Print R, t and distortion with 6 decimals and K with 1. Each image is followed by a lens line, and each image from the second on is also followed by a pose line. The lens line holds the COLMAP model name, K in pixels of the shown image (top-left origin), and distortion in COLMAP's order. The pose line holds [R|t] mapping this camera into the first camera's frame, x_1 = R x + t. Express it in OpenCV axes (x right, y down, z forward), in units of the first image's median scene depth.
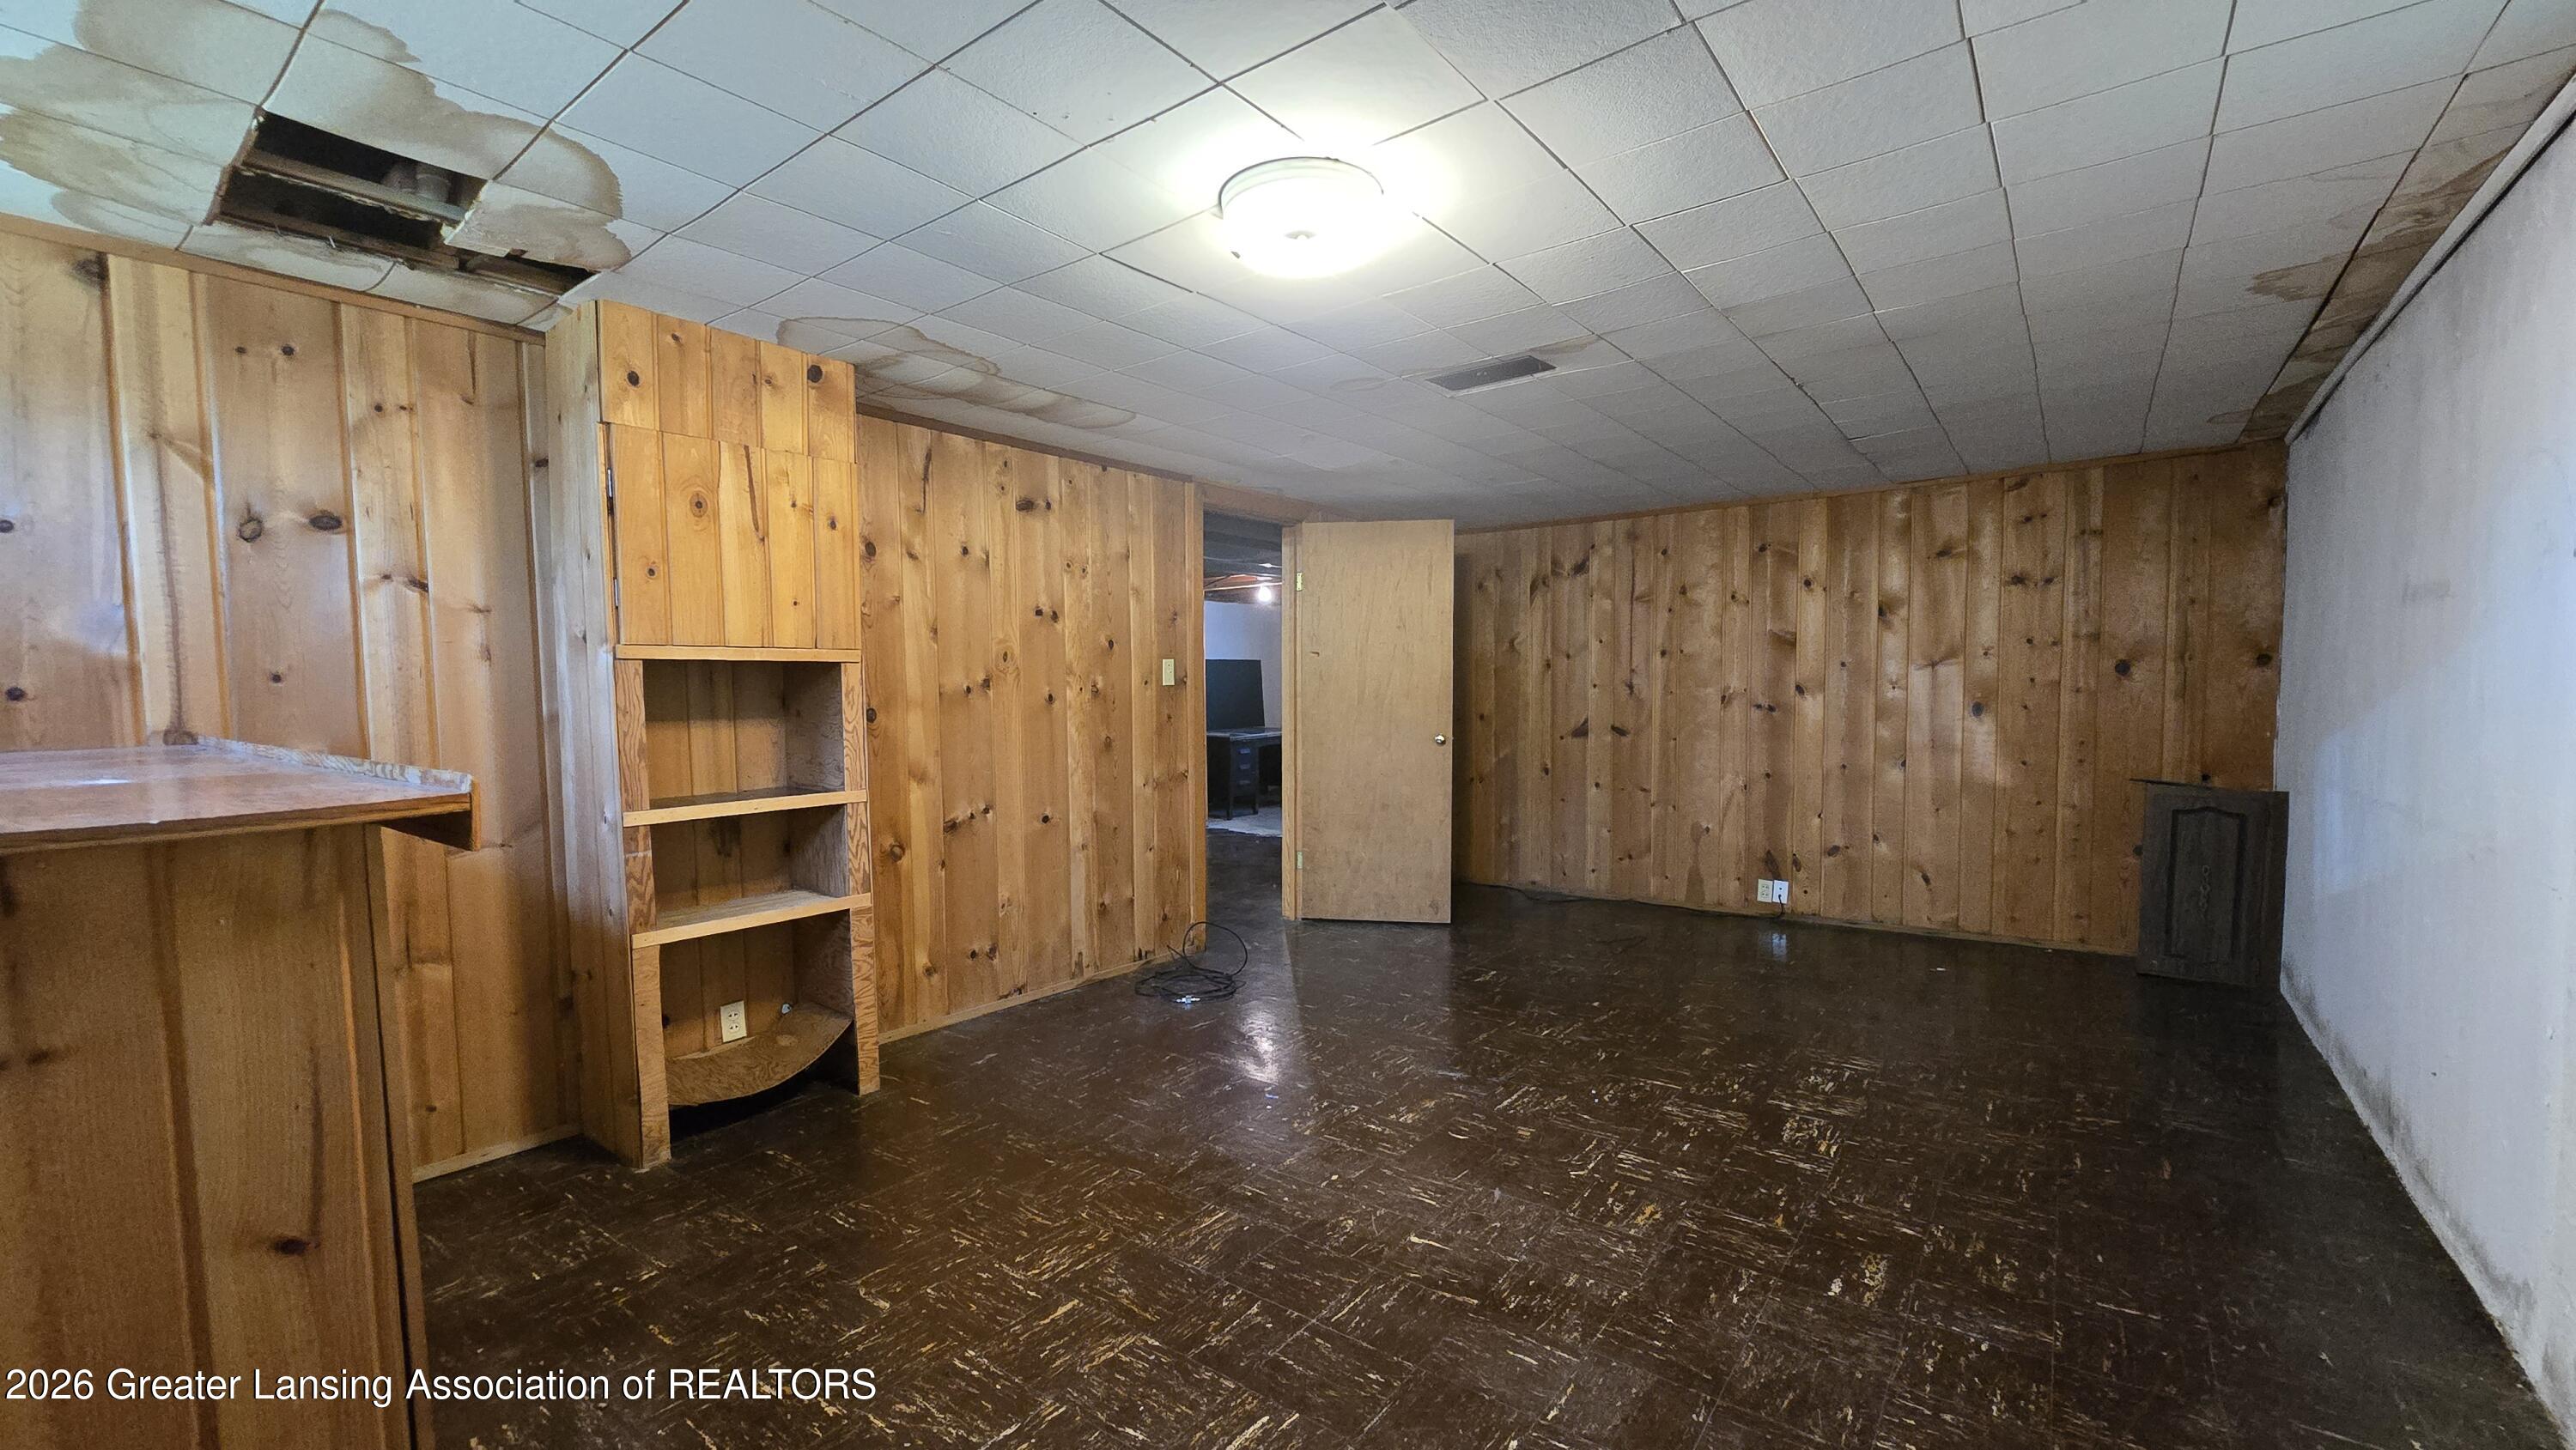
lens RADIAL K [[1055.6, 0, 1271.2], [0, 1055.6, 735.7], [0, 0, 1]] dist [-0.008030, -0.000374]
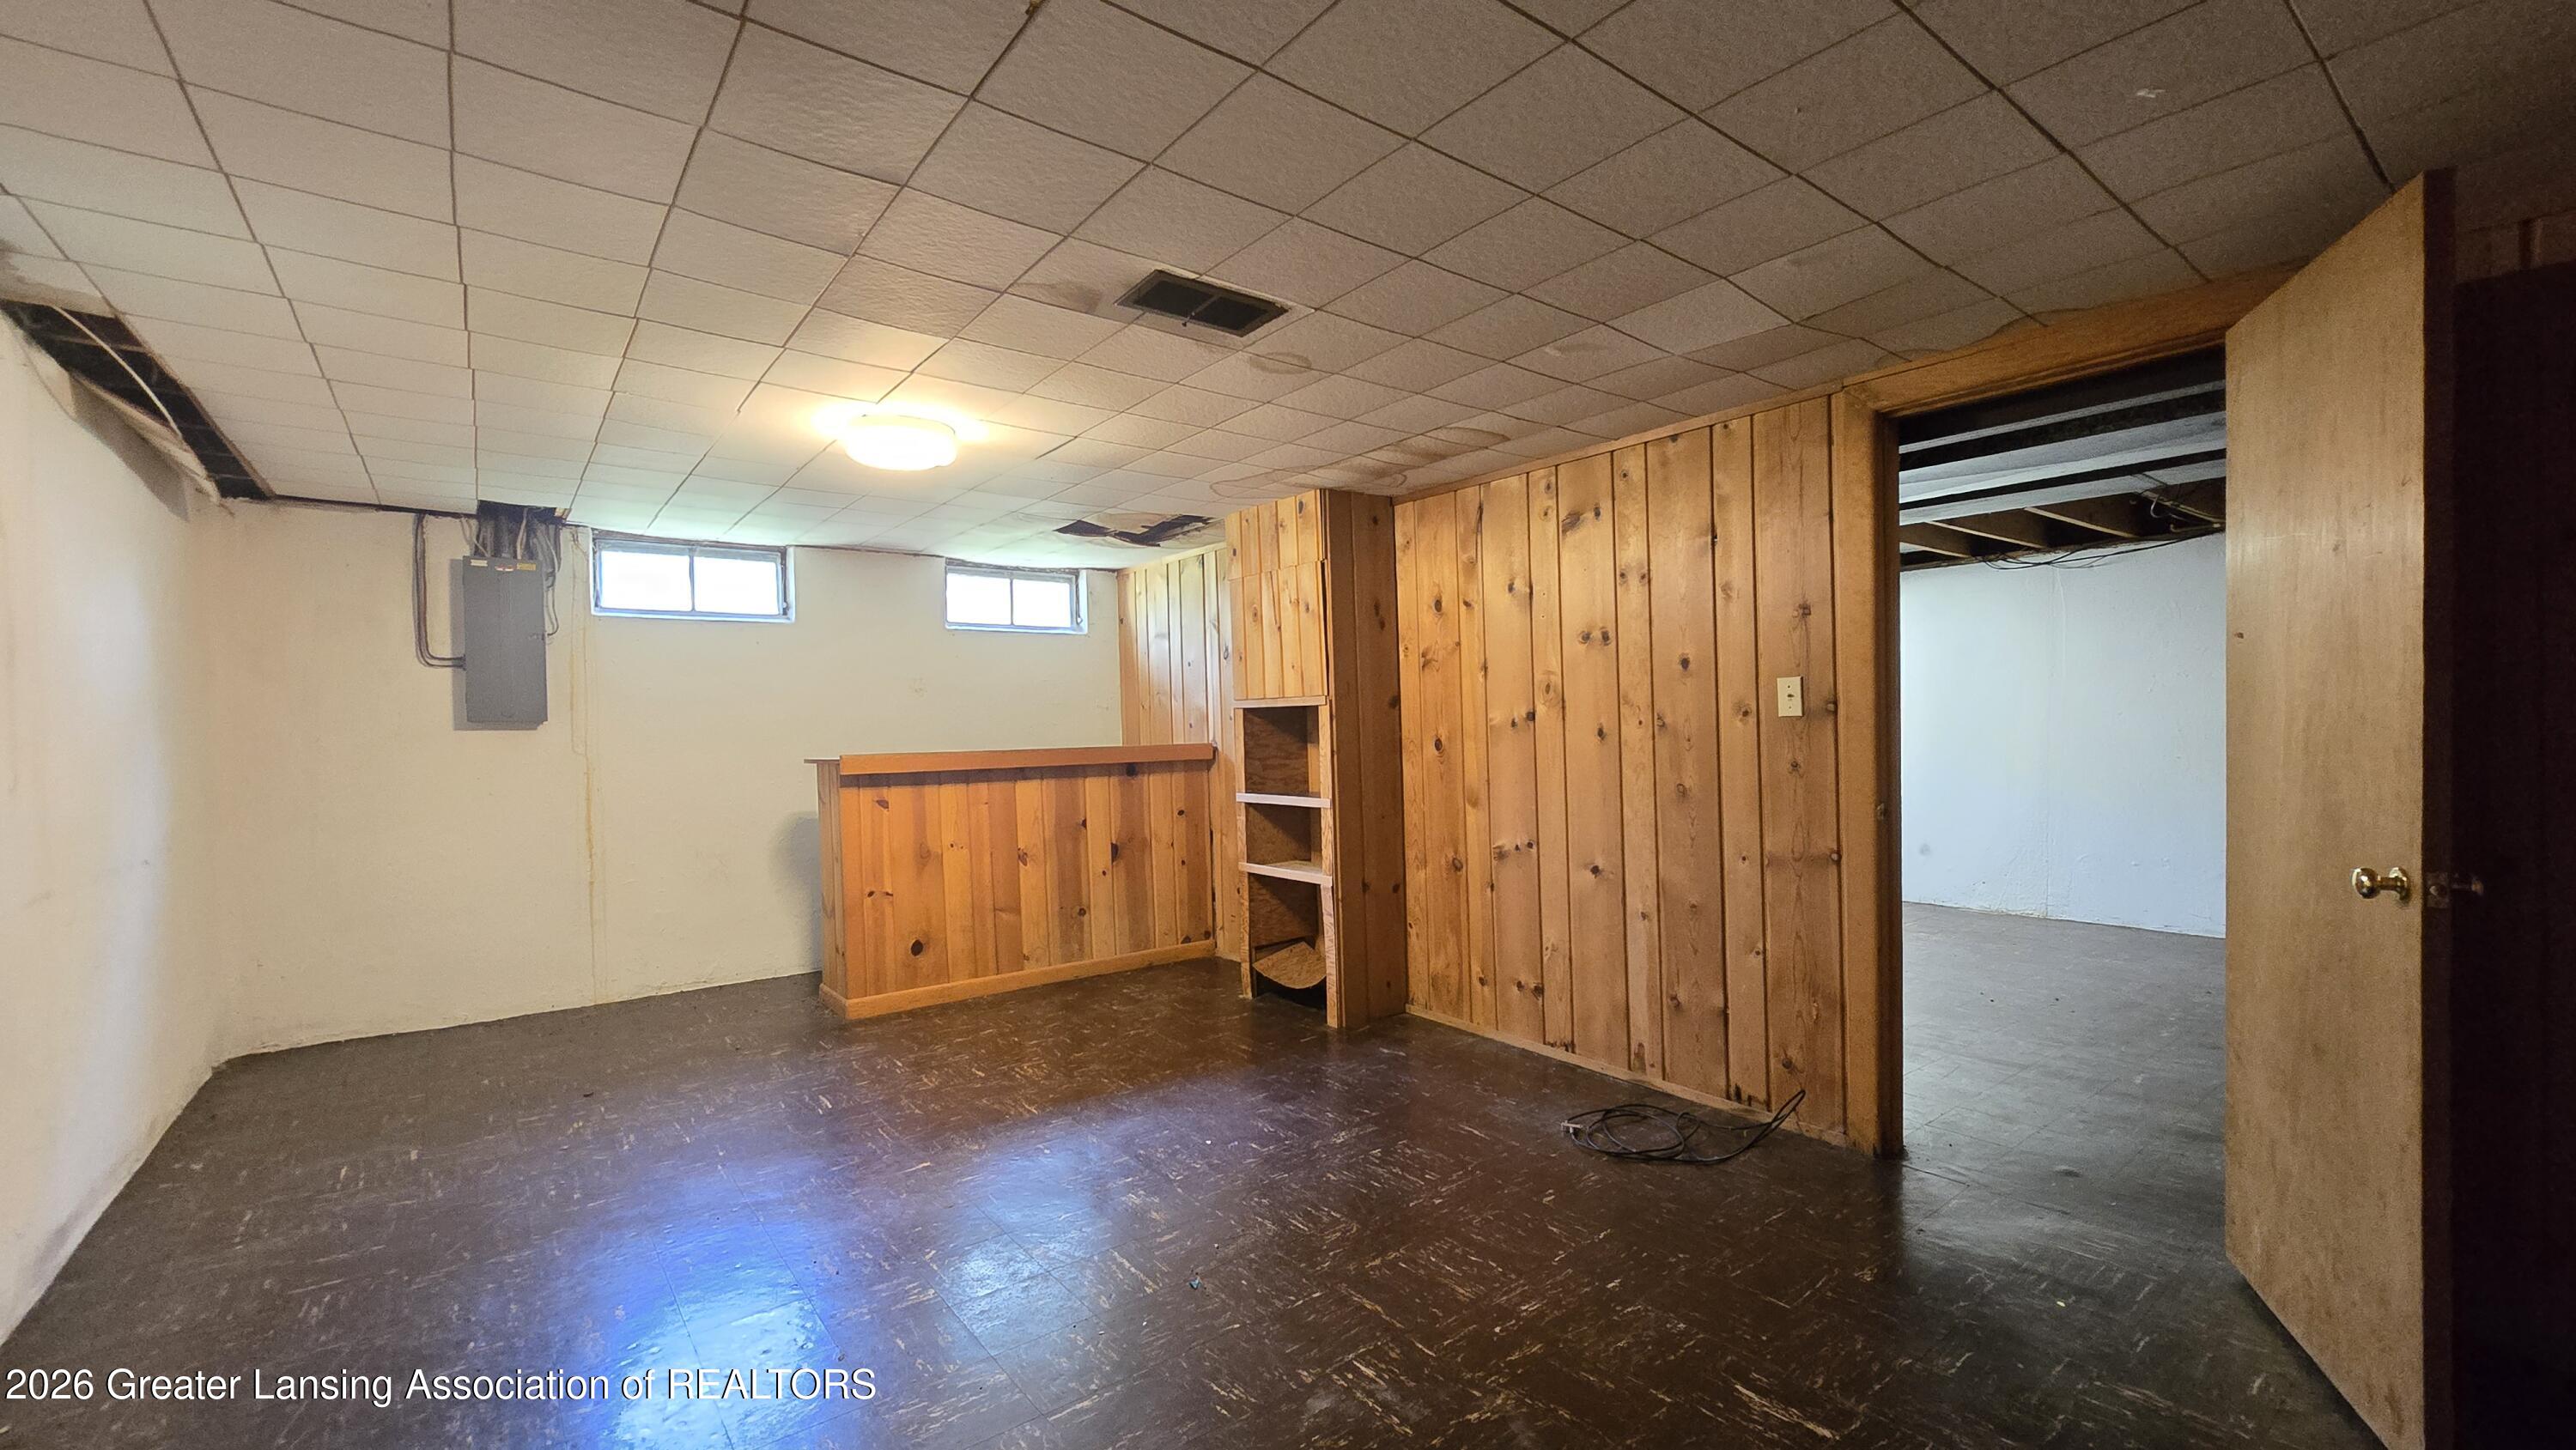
lens RADIAL K [[1055.6, 0, 1273.0], [0, 1055.6, 735.6], [0, 0, 1]] dist [-0.008030, -0.000374]
pose [[-0.265845, 0.024149, -0.963713, 0.801589], [-0.023312, 0.999233, 0.031469, -0.061454], [0.963734, 0.030833, -0.265078, 1.109074]]
